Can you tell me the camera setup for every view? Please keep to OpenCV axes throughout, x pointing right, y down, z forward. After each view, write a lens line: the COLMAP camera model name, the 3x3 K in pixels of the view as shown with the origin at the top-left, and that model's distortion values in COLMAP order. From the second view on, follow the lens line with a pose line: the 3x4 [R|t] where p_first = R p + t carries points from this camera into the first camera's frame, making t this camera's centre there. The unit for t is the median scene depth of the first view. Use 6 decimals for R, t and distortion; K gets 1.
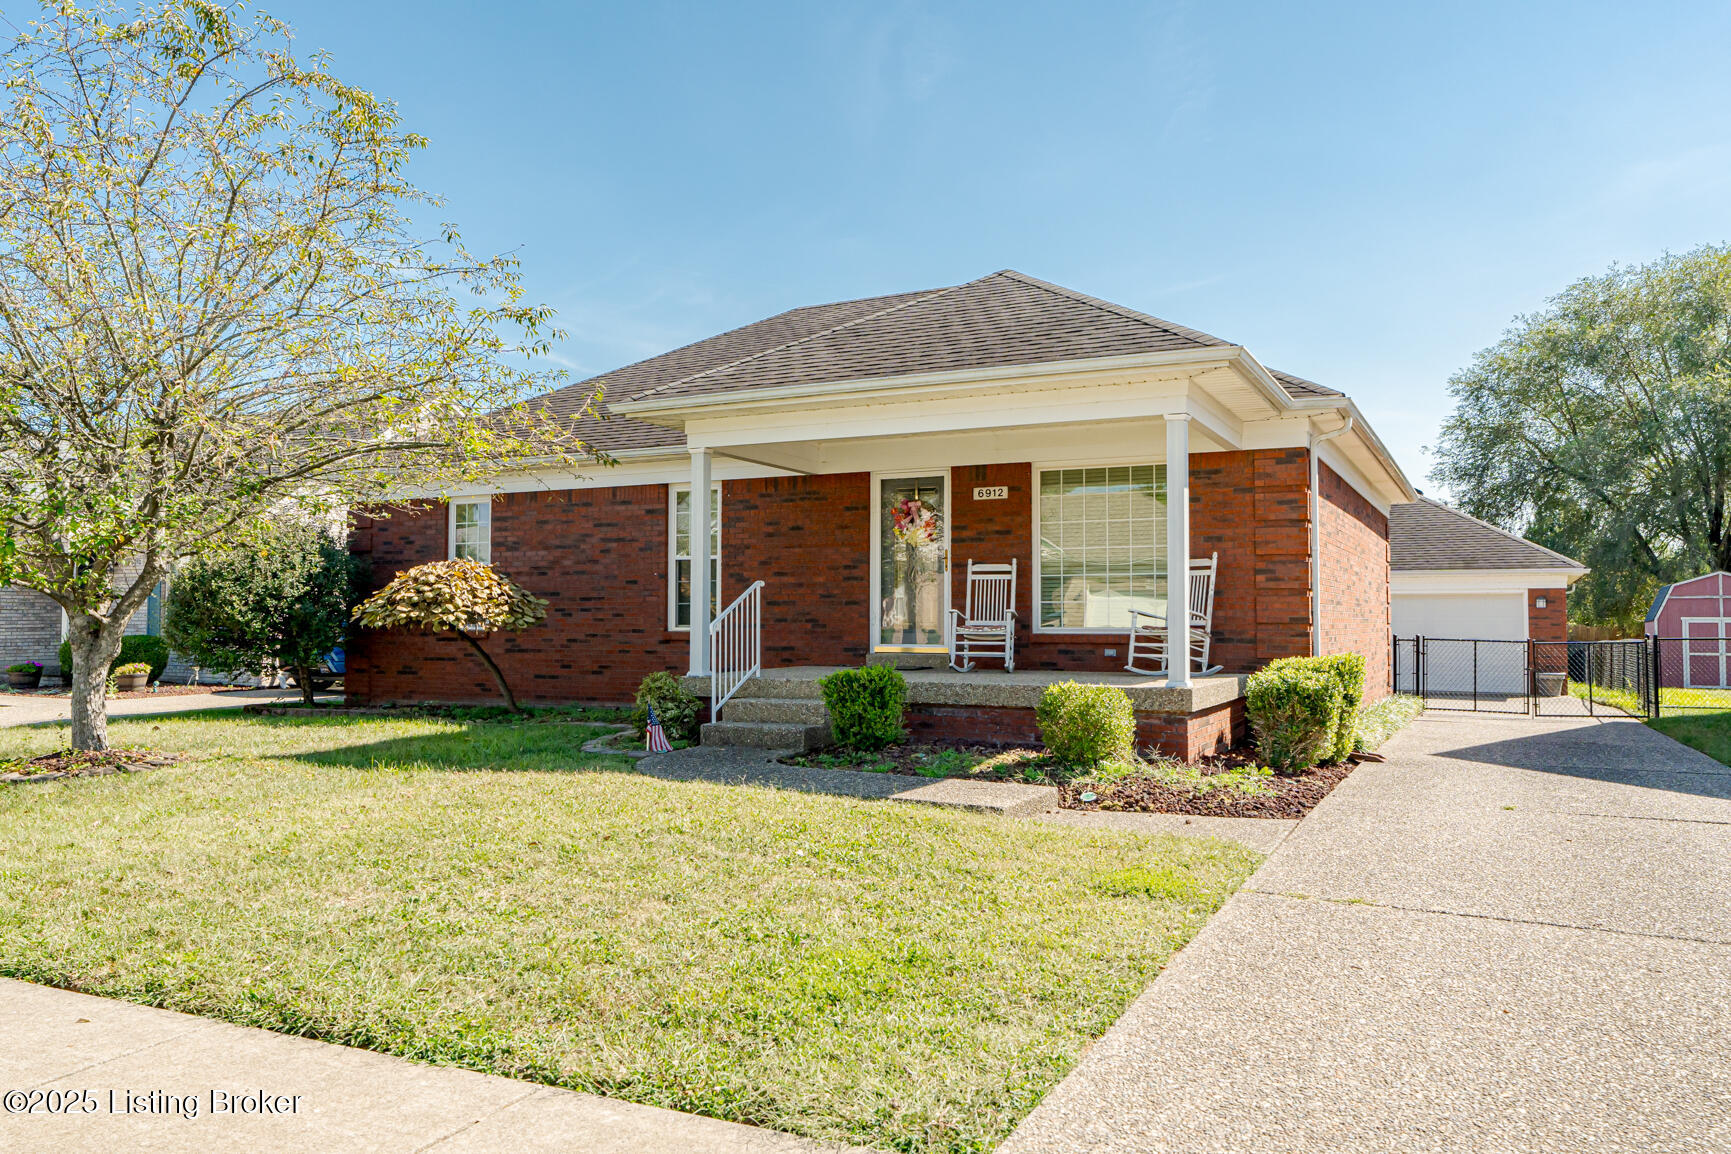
lens RADIAL K [[1238.7, 0, 863.8], [0, 1238.7, 564.4], [0, 0, 1]] dist [-0.025602, 0.022044]
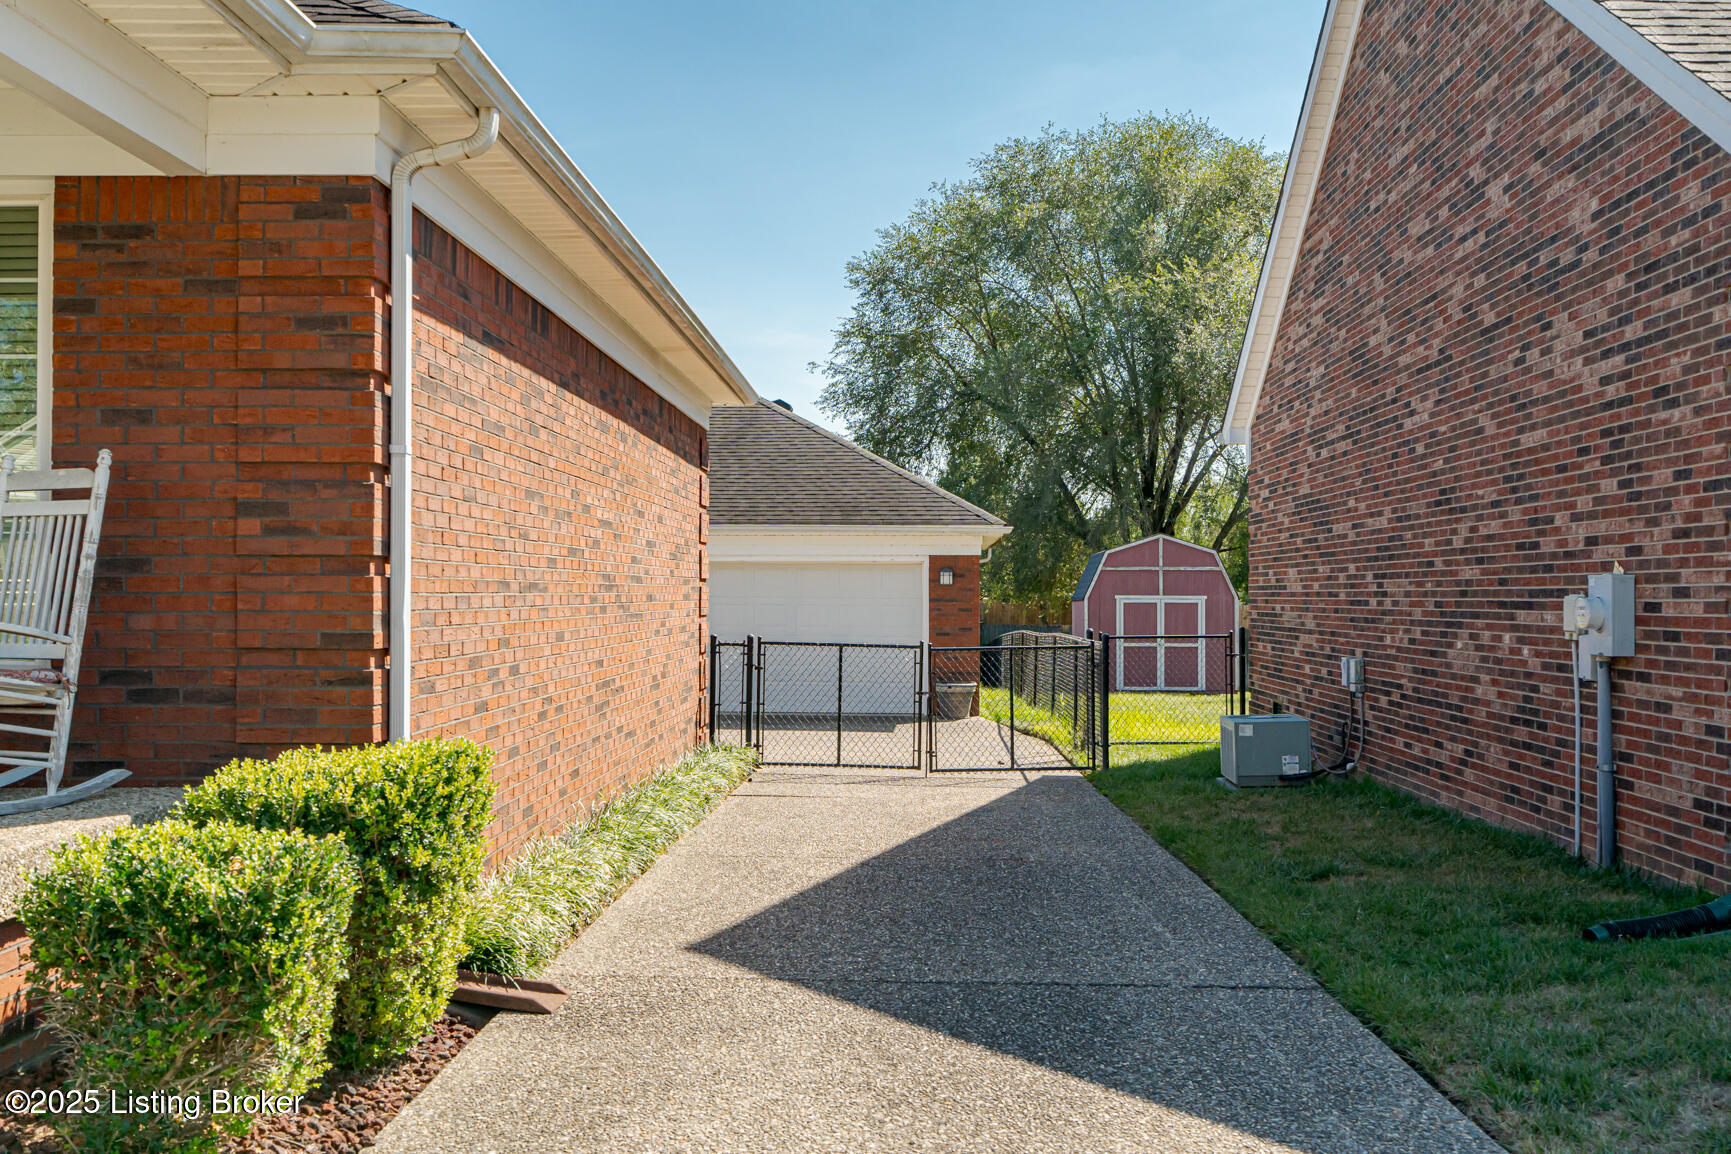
lens RADIAL K [[1656.8, 0, 867.3], [0, 1656.8, 569.9], [0, 0, 1]] dist [0.007345, 0.000000]
pose [[0.900516, 0.005840, 0.434783, 0.247197], [-0.020269, 0.999387, 0.028558, 0.005620], [-0.434349, -0.034529, 0.900082, 0.431685]]
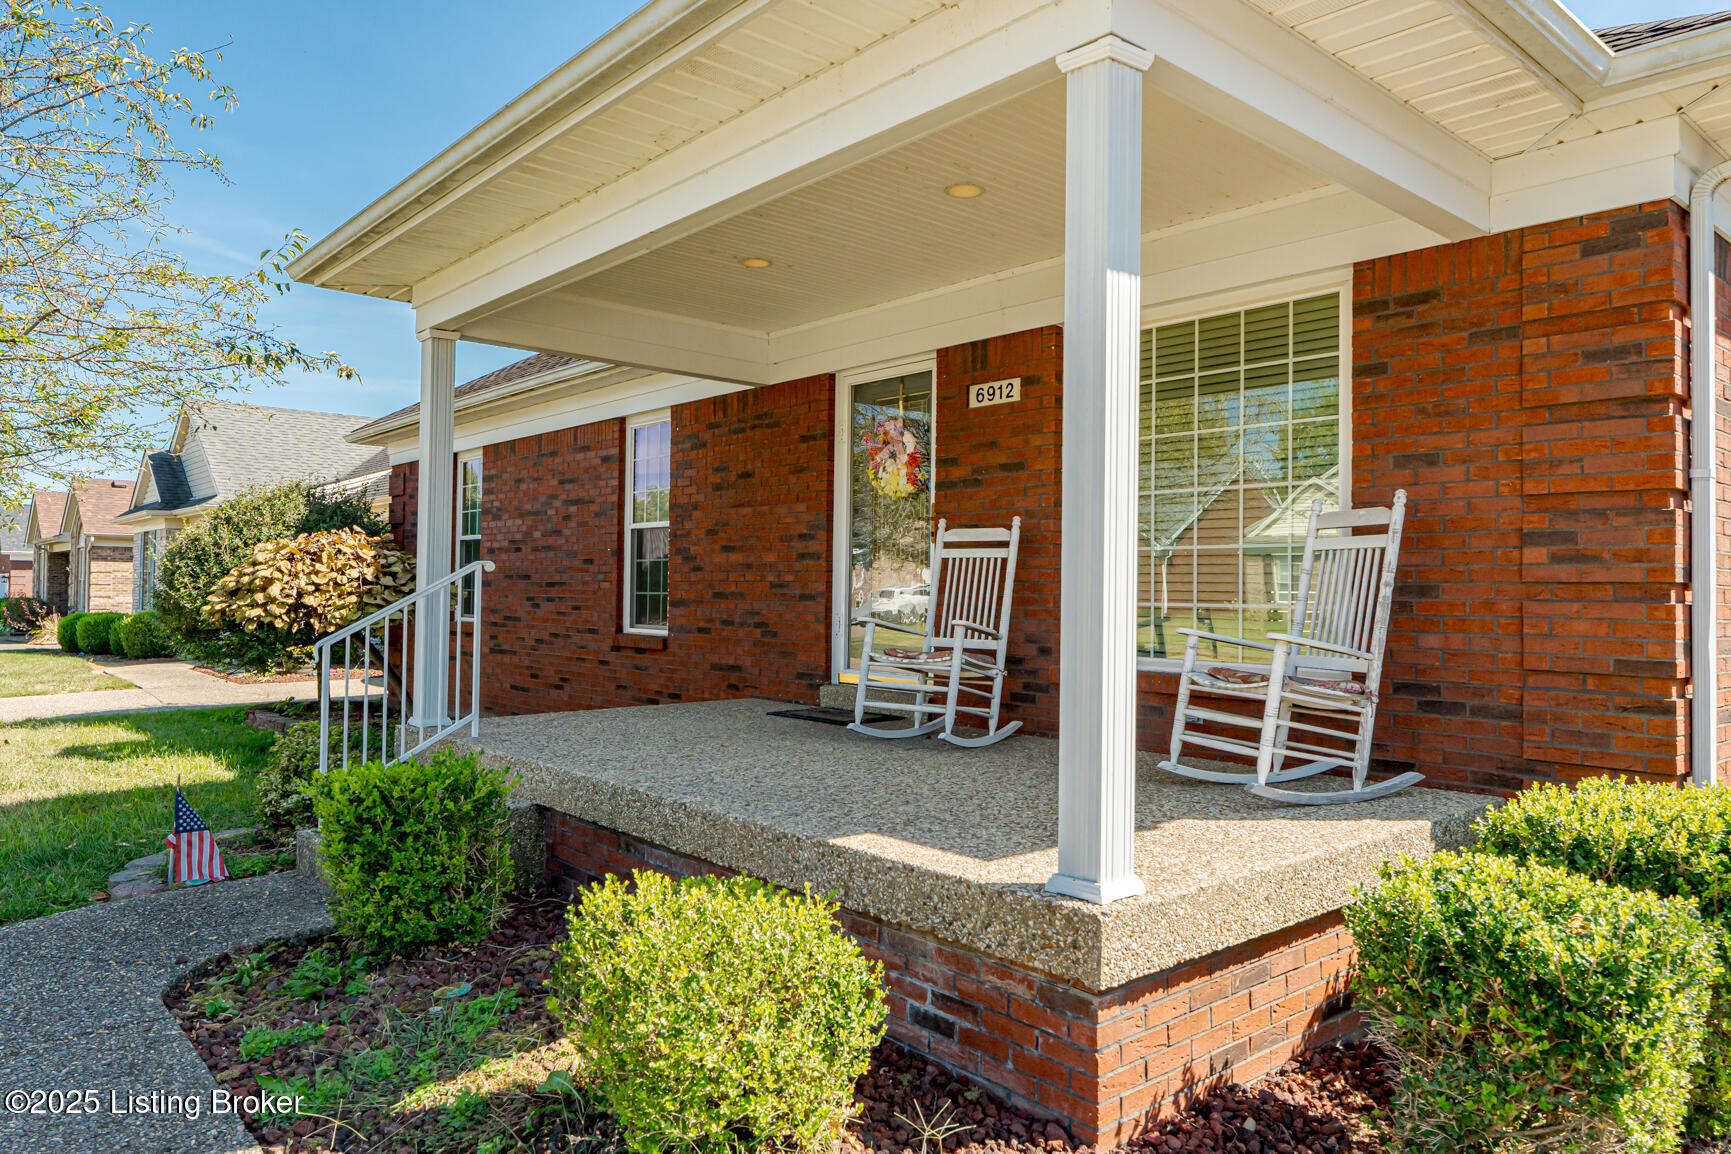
lens RADIAL K [[1160.8, 0, 861.0], [0, 1160.8, 565.8], [0, 0, 1]] dist [-0.001546, -0.000515]
pose [[0.928541, 0.002200, -0.371223, 0.235616], [0.005626, 0.999784, 0.019998, 0.005417], [0.371186, -0.020657, 0.928329, 0.527914]]
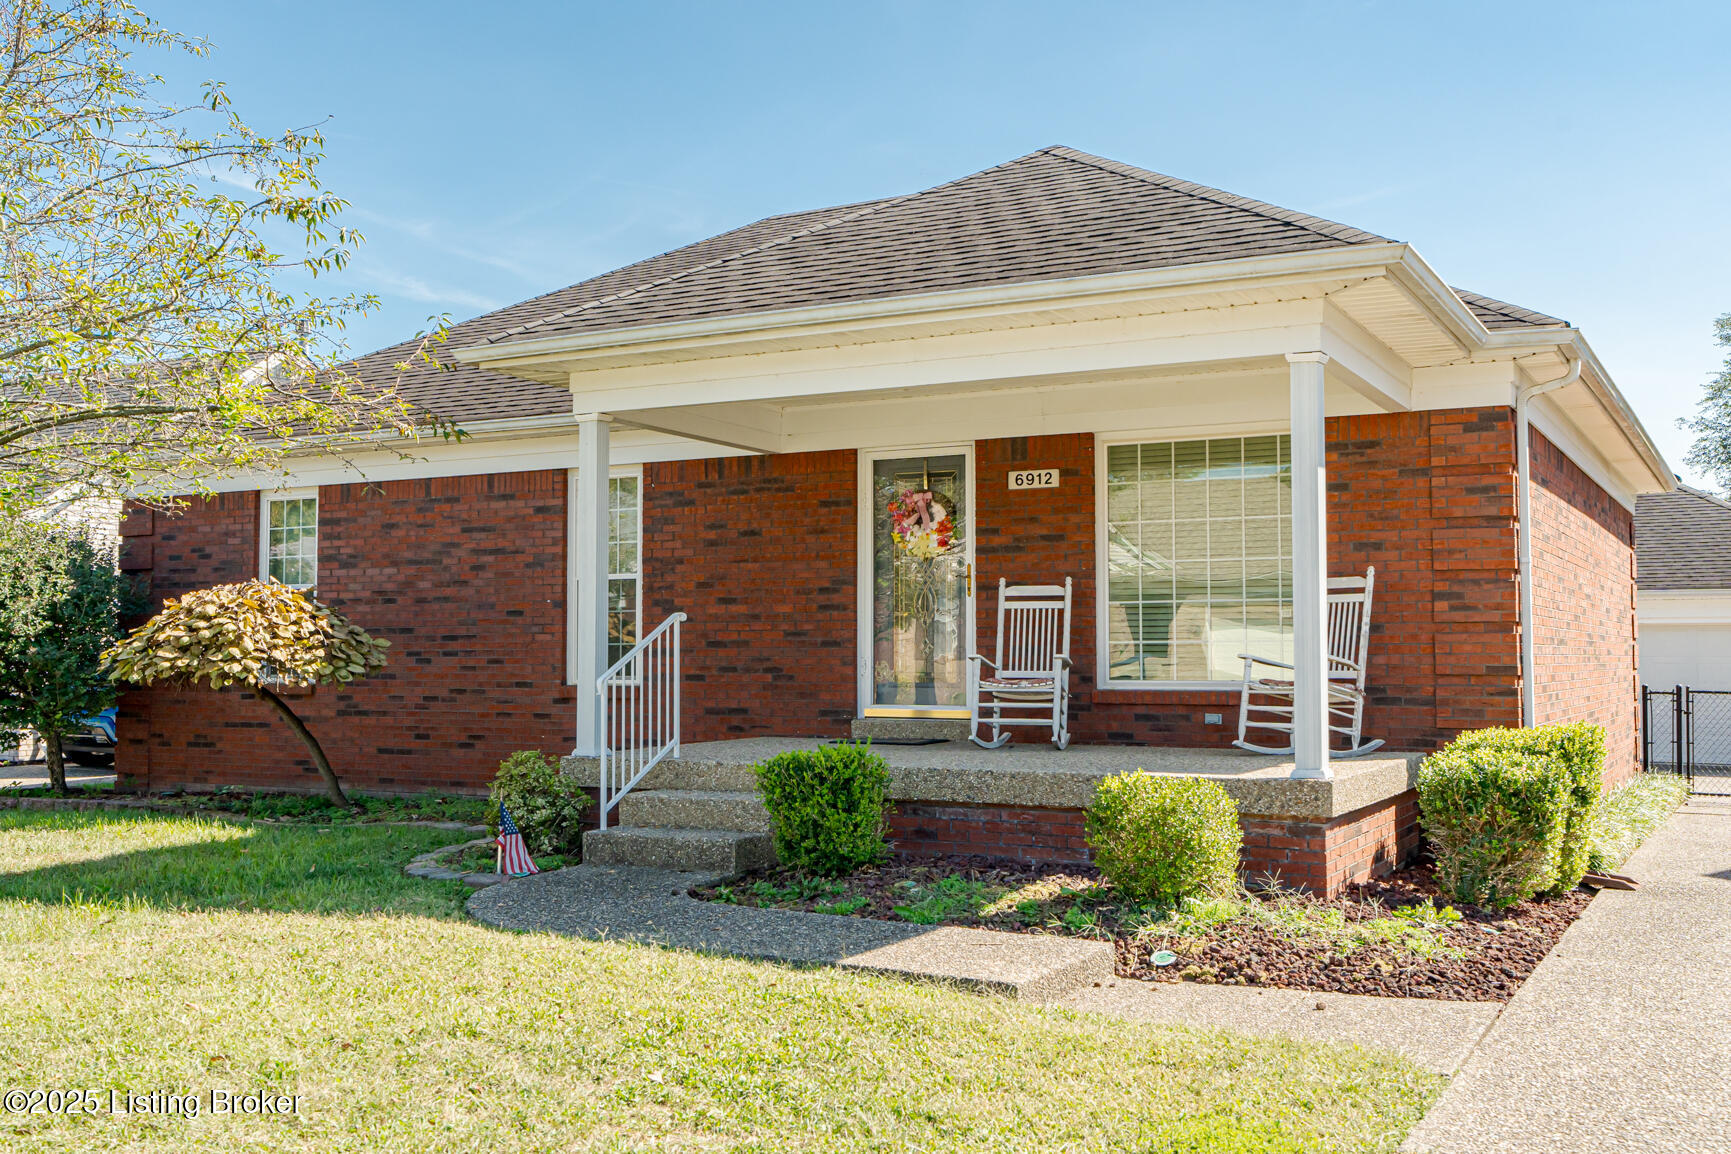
lens RADIAL K [[1678.0, 0, 861.9], [0, 1678.0, 564.1], [0, 0, 1]] dist [-0.008407, 0.000000]
pose [[0.999632, -0.004136, -0.026793, 0.034197], [0.003848, 0.999935, -0.010773, -0.002451], [0.026836, 0.010666, 0.999583, 0.092972]]
